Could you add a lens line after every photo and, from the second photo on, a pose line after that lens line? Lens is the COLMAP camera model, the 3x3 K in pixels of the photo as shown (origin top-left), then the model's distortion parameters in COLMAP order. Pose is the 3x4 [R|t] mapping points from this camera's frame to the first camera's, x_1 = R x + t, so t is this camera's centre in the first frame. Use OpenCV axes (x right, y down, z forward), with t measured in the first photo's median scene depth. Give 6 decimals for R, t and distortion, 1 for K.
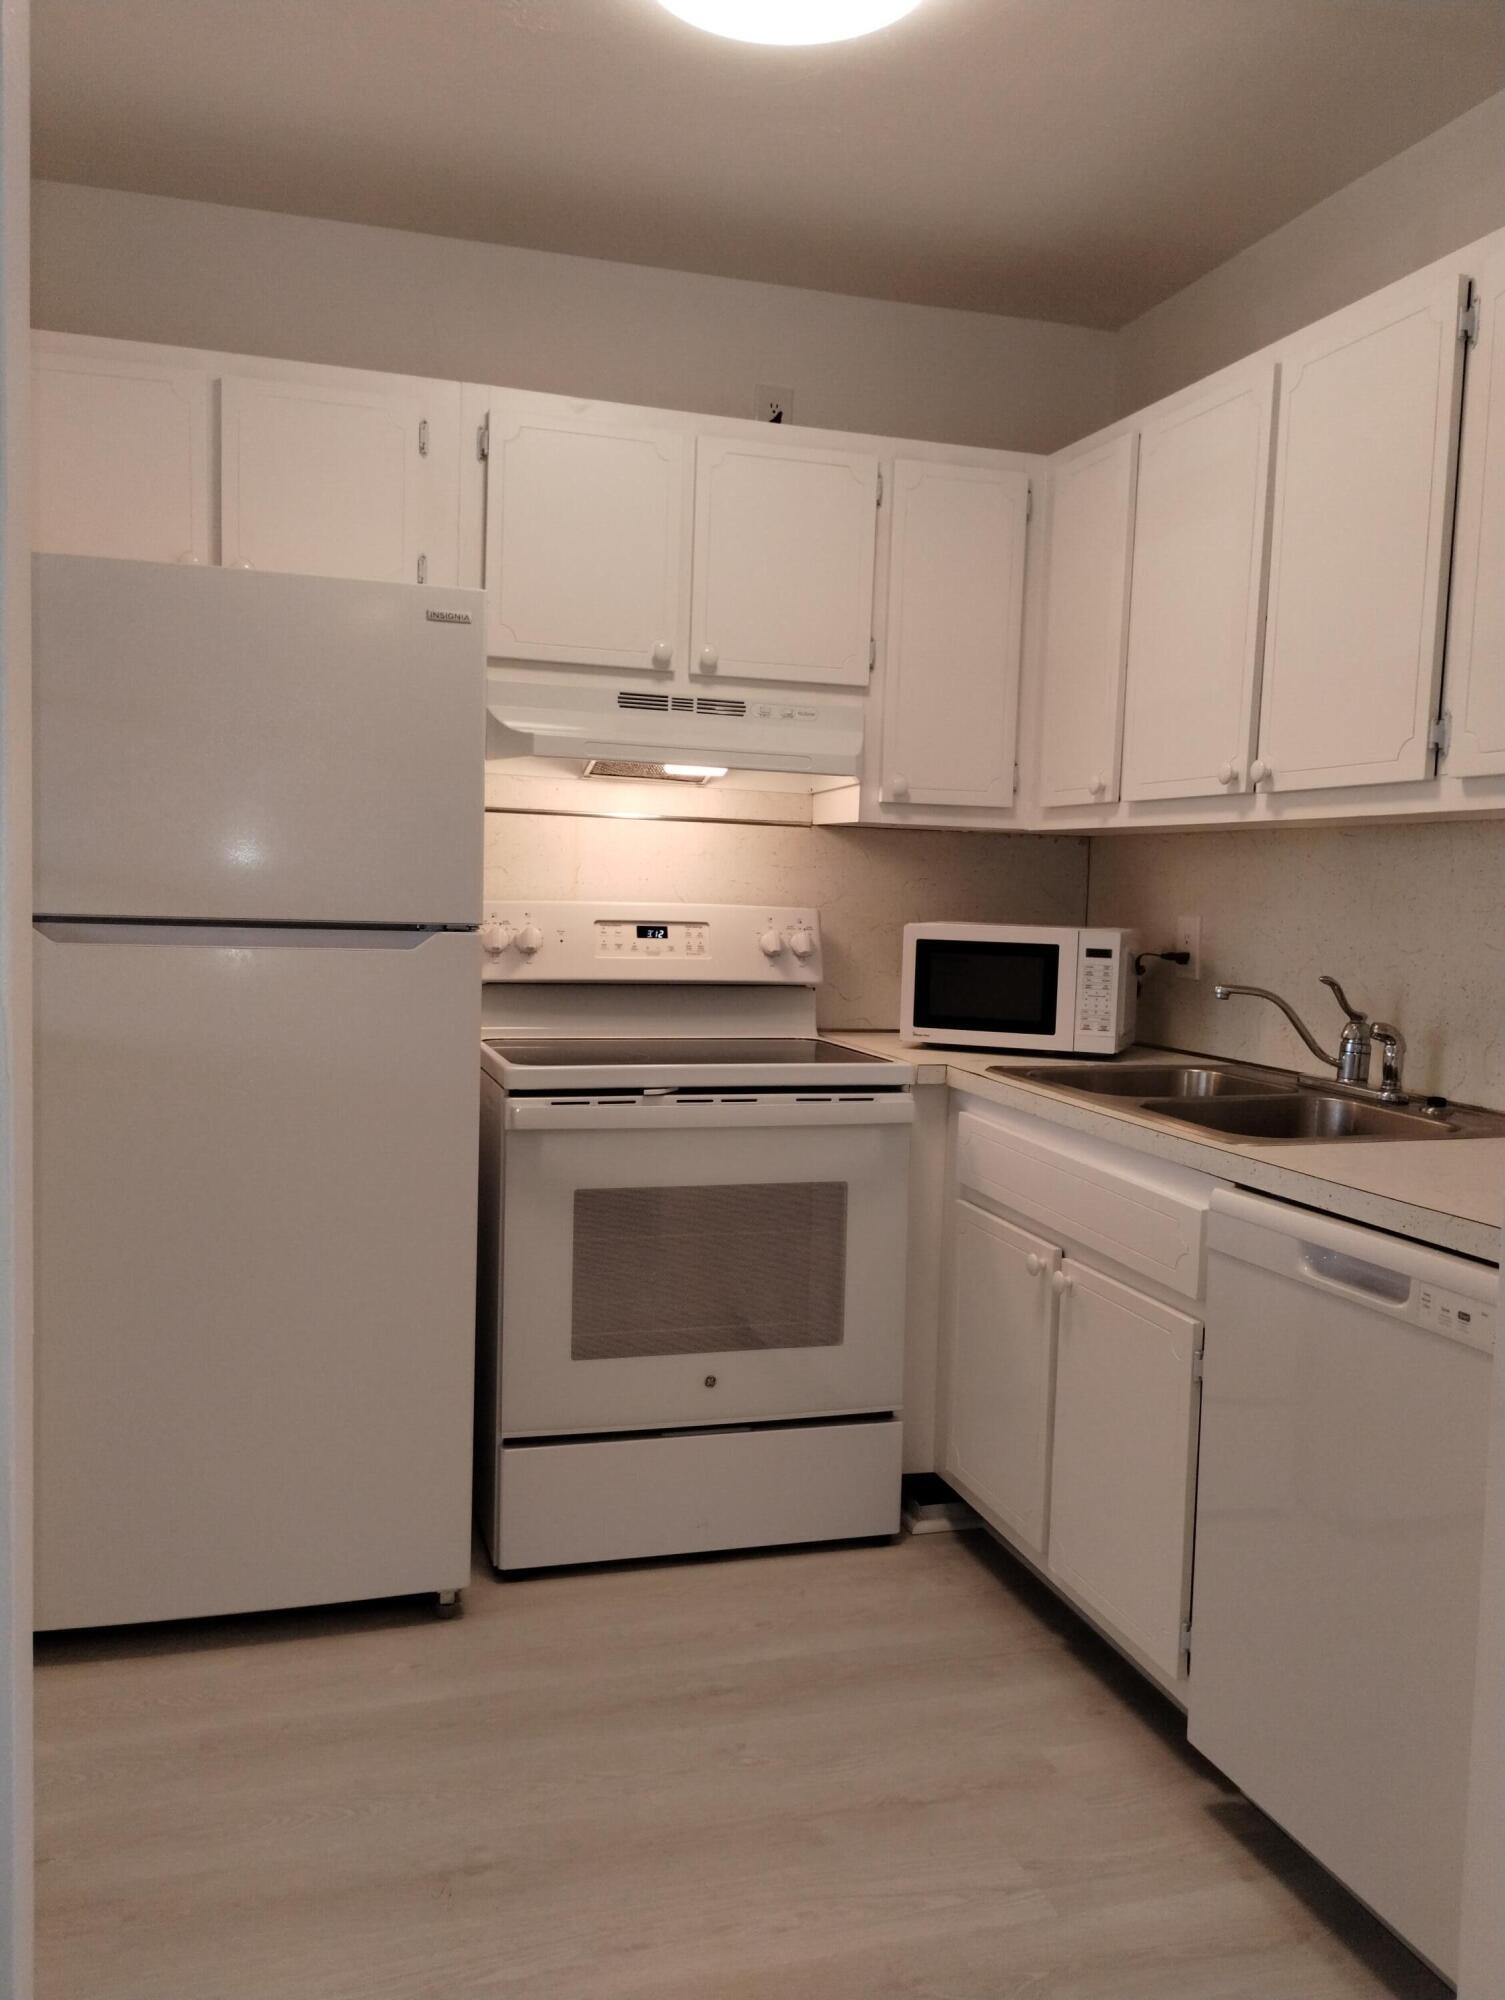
lens RADIAL K [[1699.5, 0, 752.5], [0, 1699.5, 1000.0], [0, 0, 1]] dist [0.047011, -0.016591]
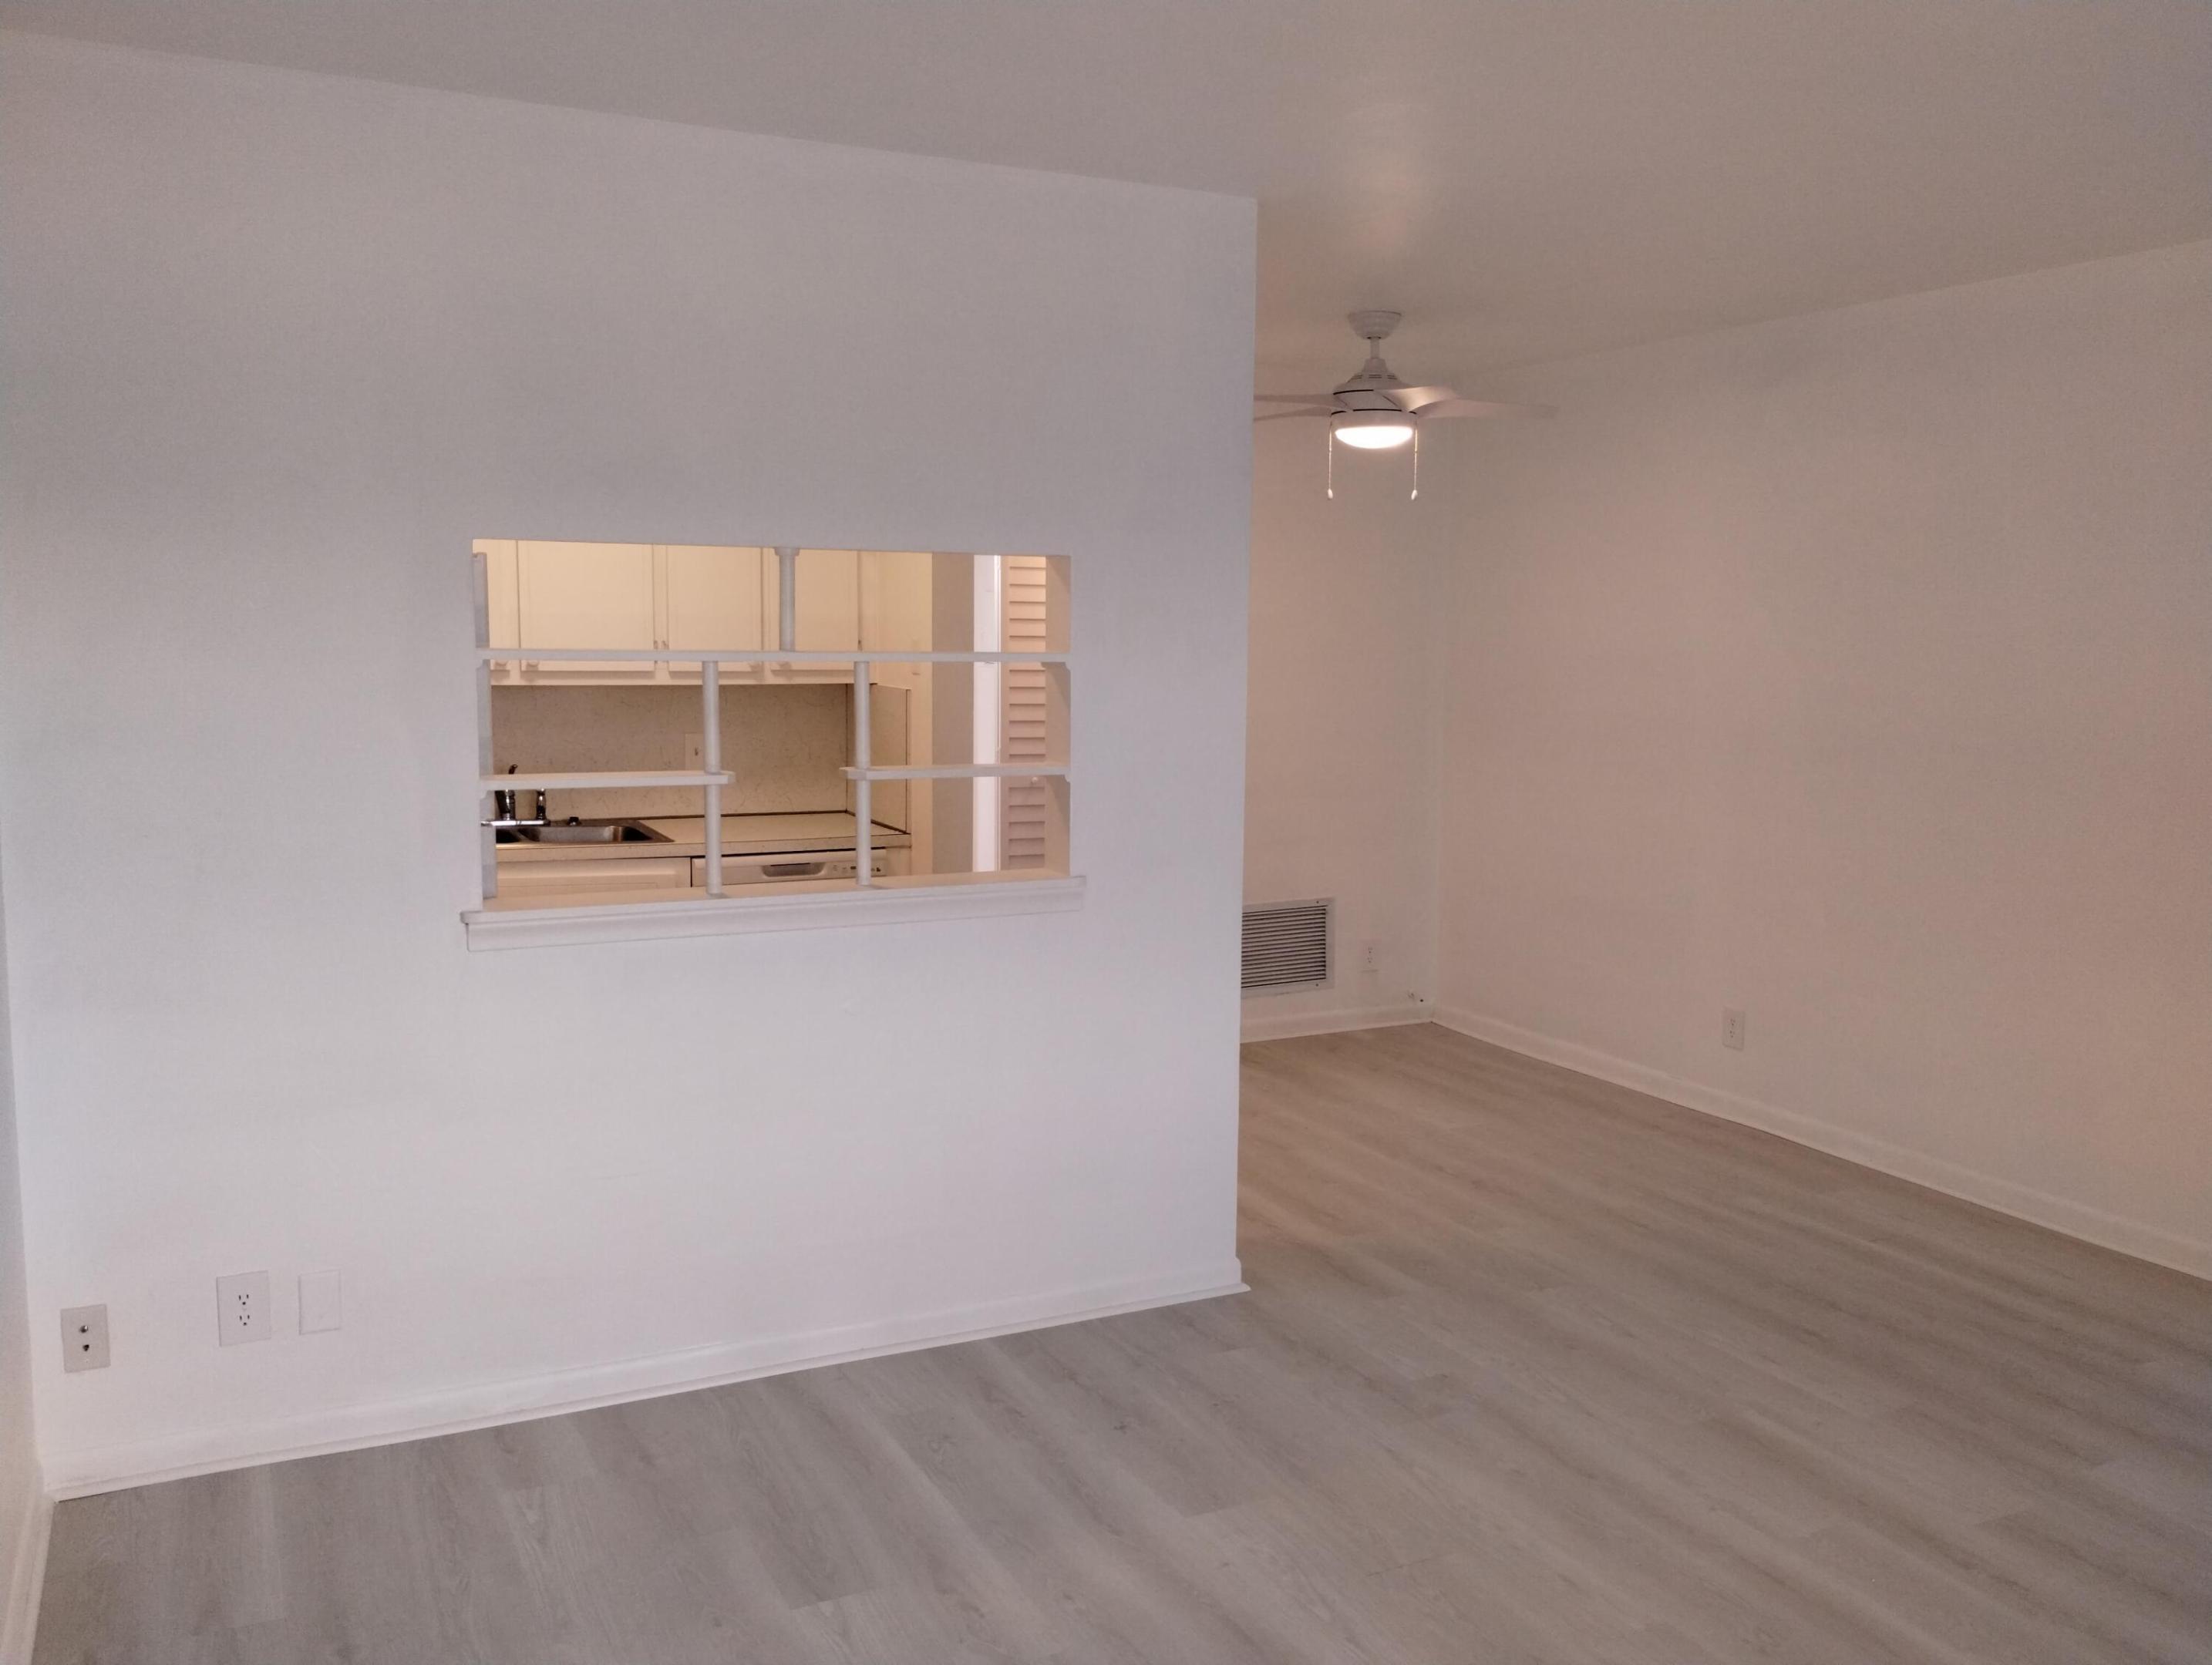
lens RADIAL K [[1805.3, 0, 1112.5], [0, 1805.3, 818.3], [0, 0, 1]] dist [0.041344, -0.021249]
pose [[-0.165715, -0.134675, 0.976935, -1.487264], [0.048179, 0.988343, 0.144420, -0.181890], [-0.984996, 0.071001, -0.157295, 0.575060]]
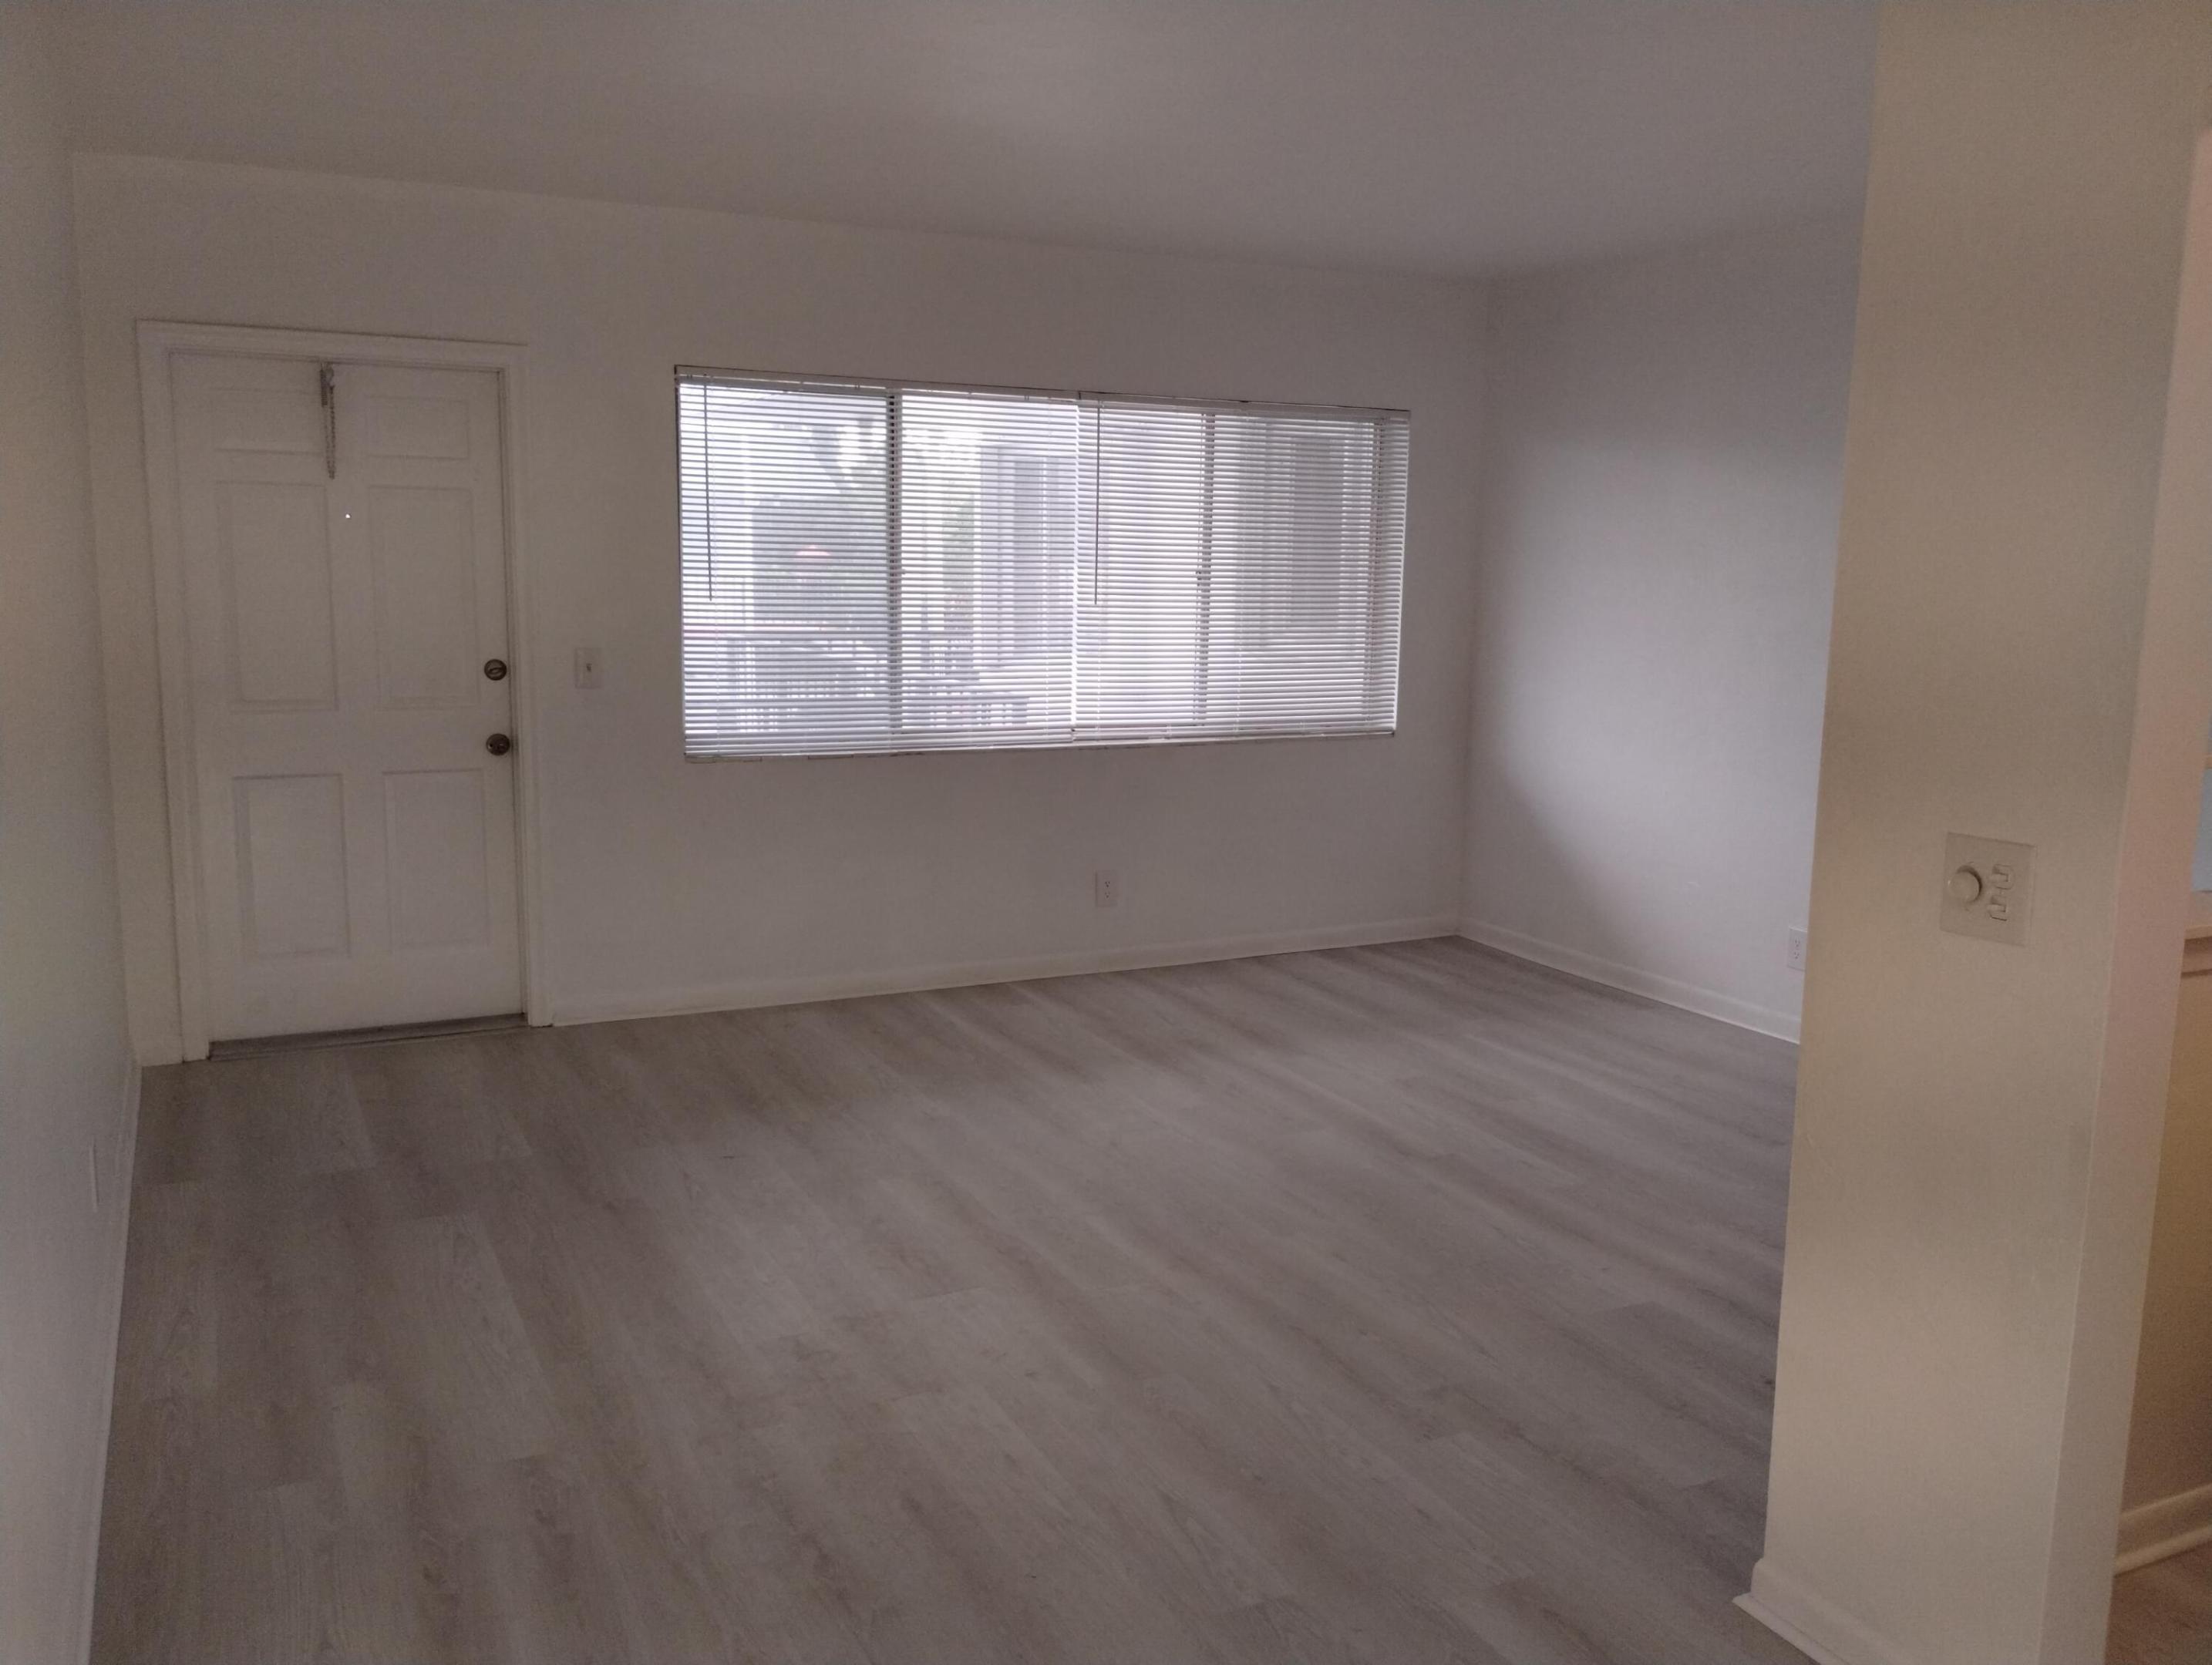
lens RADIAL K [[1830.2, 0, 1116.3], [0, 1830.2, 847.6], [0, 0, 1]] dist [0.043071, -0.047022]
pose [[0.164188, 0.142818, -0.976035, 0.425059], [-0.075301, 0.988391, 0.131959, -0.075742], [0.983551, 0.051830, 0.173037, -0.131826]]
